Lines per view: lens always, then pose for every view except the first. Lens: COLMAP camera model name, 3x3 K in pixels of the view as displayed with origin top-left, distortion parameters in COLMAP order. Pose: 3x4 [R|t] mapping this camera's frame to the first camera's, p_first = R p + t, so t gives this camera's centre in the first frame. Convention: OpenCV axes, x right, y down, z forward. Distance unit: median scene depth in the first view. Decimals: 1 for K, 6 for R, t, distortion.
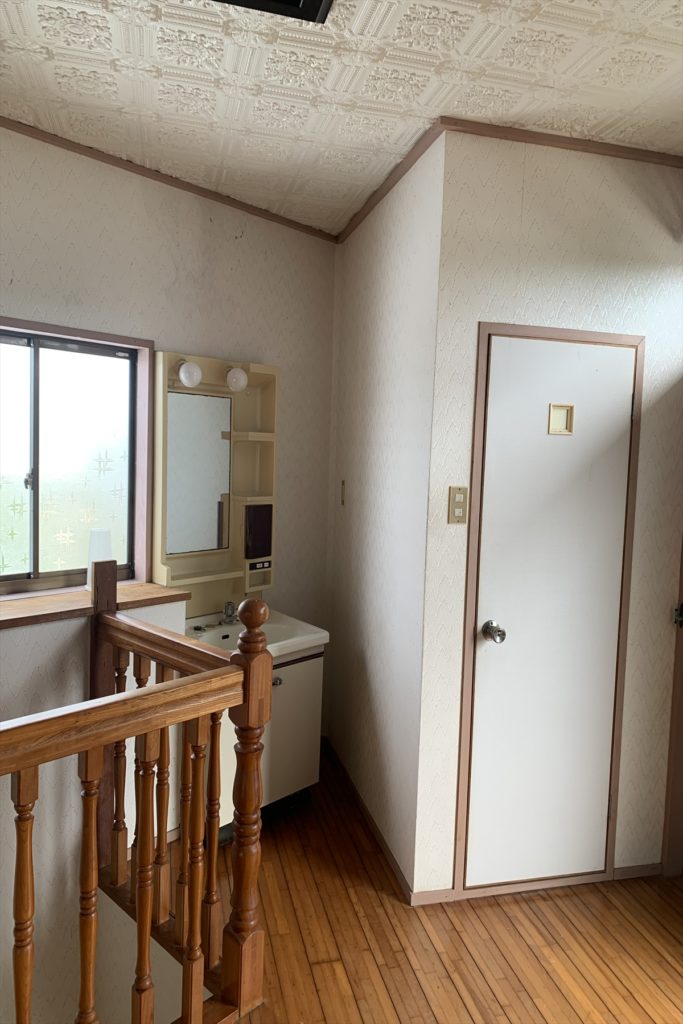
lens RADIAL K [[706.0, 0, 341.0], [0, 706.0, 493.7], [0, 0, 1]] dist [0.017091, 0.001908]
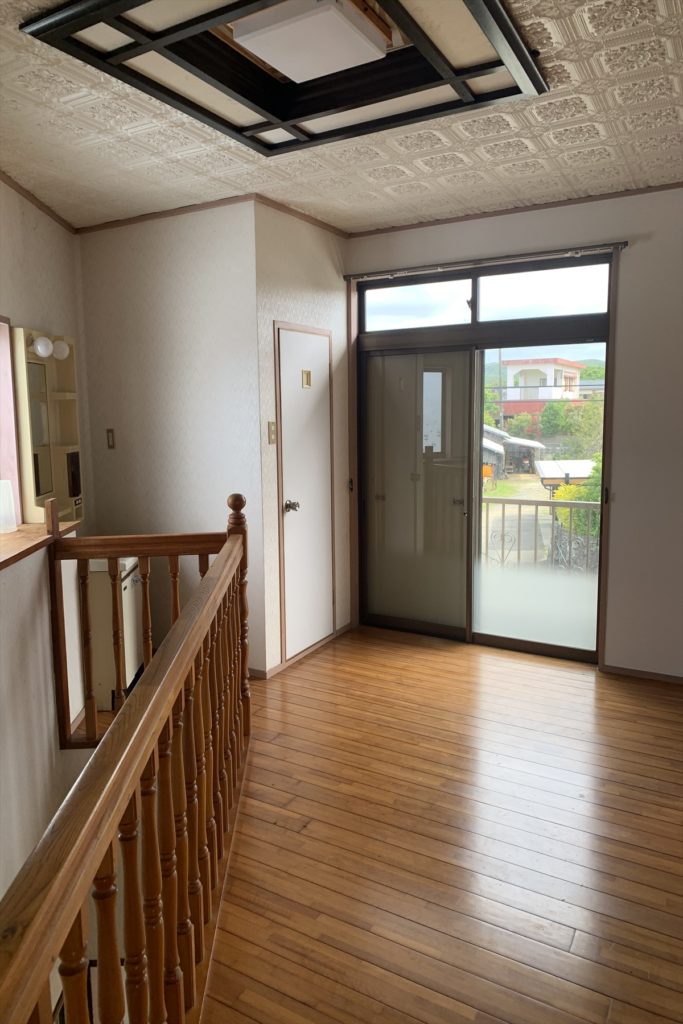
lens RADIAL K [[706.0, 0, 341.0], [0, 706.0, 493.7], [0, 0, 1]] dist [0.017091, 0.001908]
pose [[0.686431, -0.140389, 0.713515, -0.896978], [0.087999, 0.990014, 0.110133, -0.009342], [-0.721851, -0.012810, 0.691930, -0.252511]]
